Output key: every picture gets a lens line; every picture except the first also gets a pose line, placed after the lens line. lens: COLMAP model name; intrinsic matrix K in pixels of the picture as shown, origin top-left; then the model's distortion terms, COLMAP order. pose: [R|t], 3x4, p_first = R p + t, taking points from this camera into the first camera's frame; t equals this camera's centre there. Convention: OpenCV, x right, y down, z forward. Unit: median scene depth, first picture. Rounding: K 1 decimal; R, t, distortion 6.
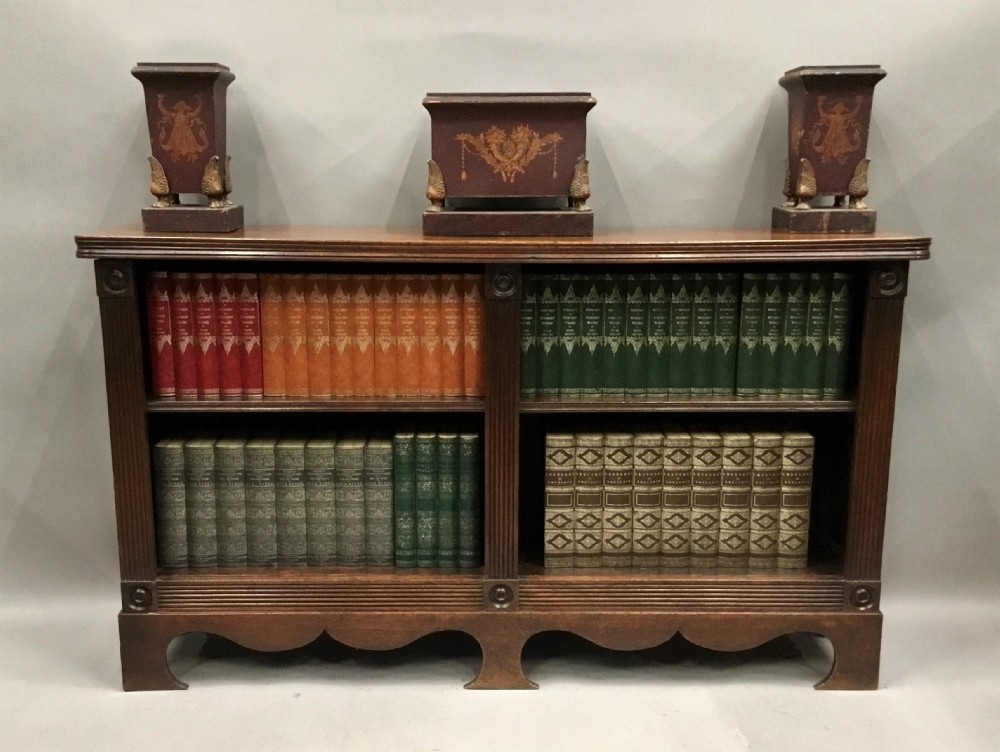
lens RADIAL K [[1156.7, 0, 492.9], [0, 1156.7, 404.4], [0, 0, 1]] dist [0.091998, 0.000000]
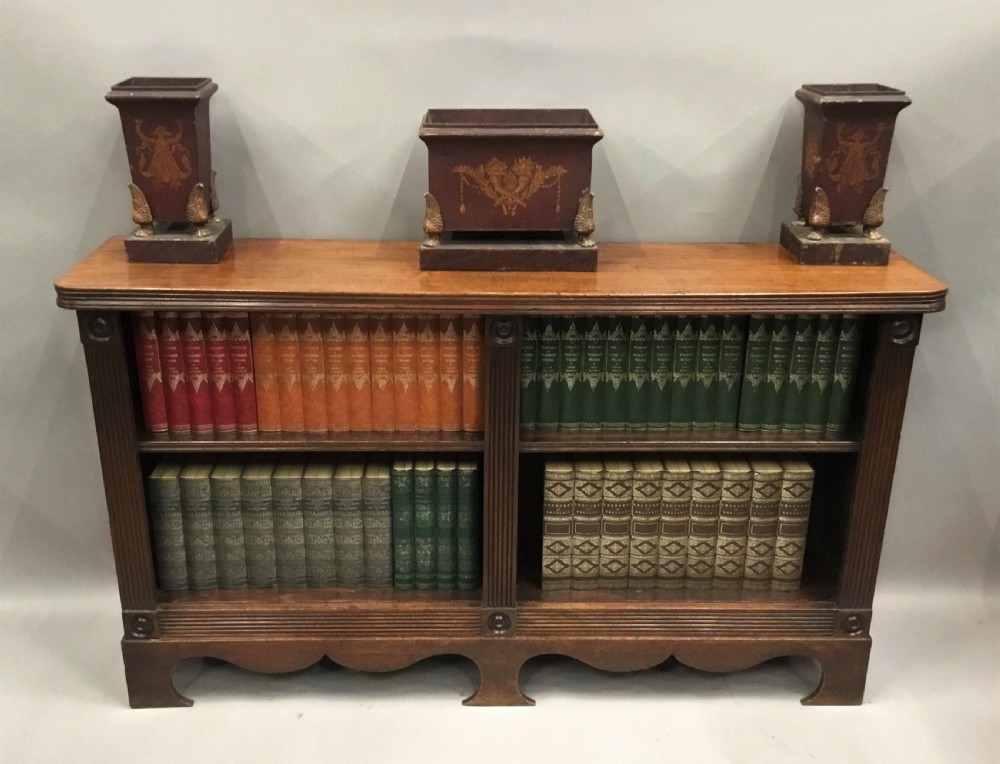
lens RADIAL K [[1092.4, 0, 498.6], [0, 1092.4, 397.5], [0, 0, 1]] dist [0.087317, 0.000000]
pose [[0.999911, 0.003113, 0.012973, -0.006407], [-0.005192, 0.986545, 0.163405, -0.185713], [-0.012290, -0.163457, 0.986474, 0.085145]]
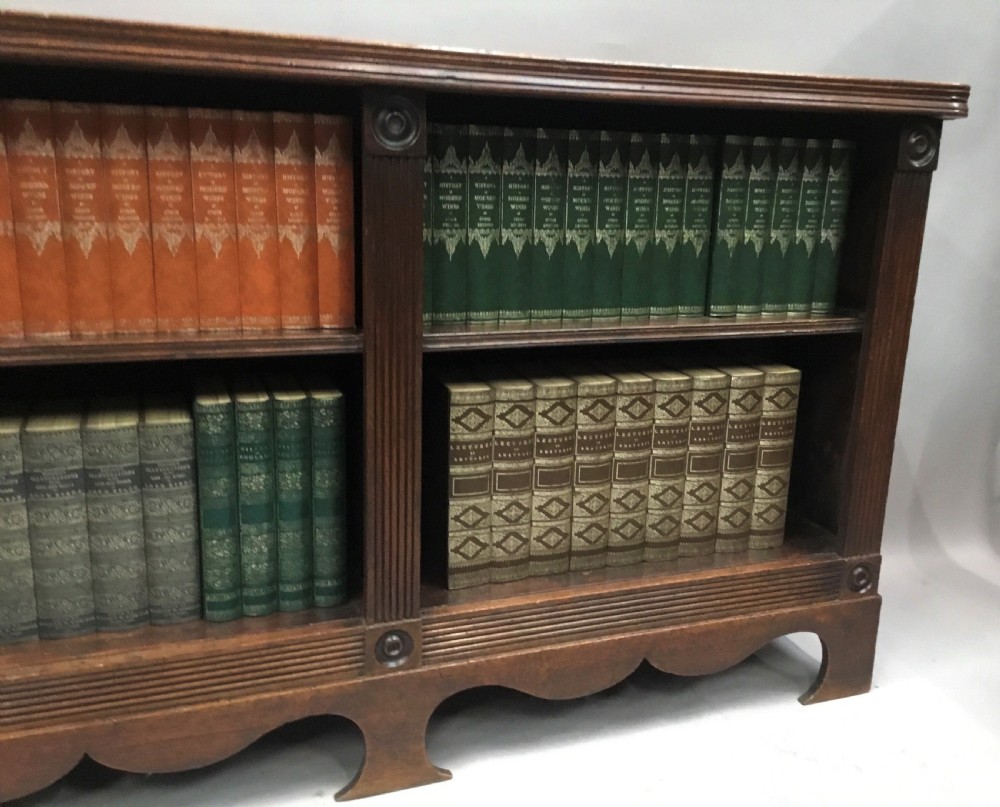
lens RADIAL K [[950.6, 0, 534.4], [0, 950.6, 398.5], [0, 0, 1]] dist [0.035251, 0.000000]
pose [[0.933906, -0.056227, 0.353071, -0.095394], [0.047187, 0.998302, 0.034168, 0.017392], [-0.354392, -0.015250, 0.934973, 0.494434]]
